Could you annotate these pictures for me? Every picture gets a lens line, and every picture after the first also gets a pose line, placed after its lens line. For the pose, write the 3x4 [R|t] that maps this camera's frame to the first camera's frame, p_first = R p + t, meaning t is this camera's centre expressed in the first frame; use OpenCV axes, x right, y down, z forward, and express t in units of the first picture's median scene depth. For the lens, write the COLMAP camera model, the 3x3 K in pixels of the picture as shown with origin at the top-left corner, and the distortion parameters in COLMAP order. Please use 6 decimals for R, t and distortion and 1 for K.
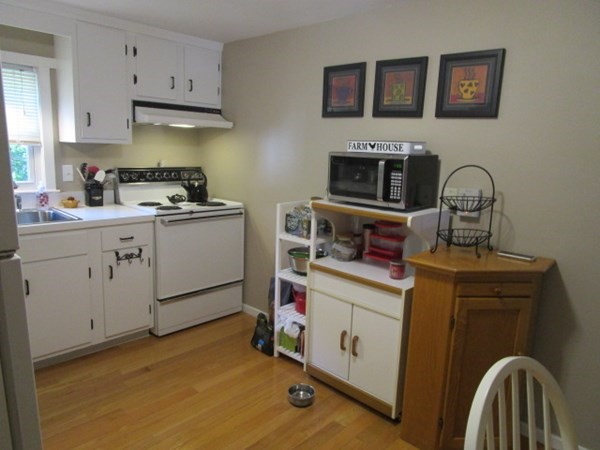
lens RADIAL K [[427.4, 0, 298.6], [0, 427.4, 223.0], [0, 0, 1]] dist [-0.022679, -0.000959]
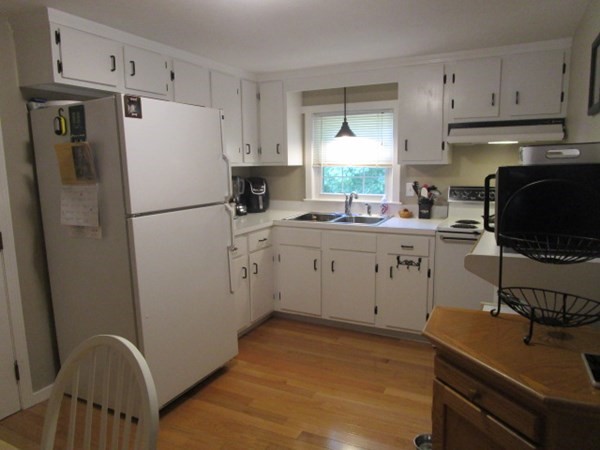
lens RADIAL K [[427.4, 0, 297.4], [0, 427.4, 224.4], [0, 0, 1]] dist [-0.022679, -0.000959]
pose [[0.297654, 0.093244, -0.950109, 0.576328], [-0.141724, 0.988507, 0.052613, -0.040294], [0.944095, 0.118993, 0.307448, 0.352916]]
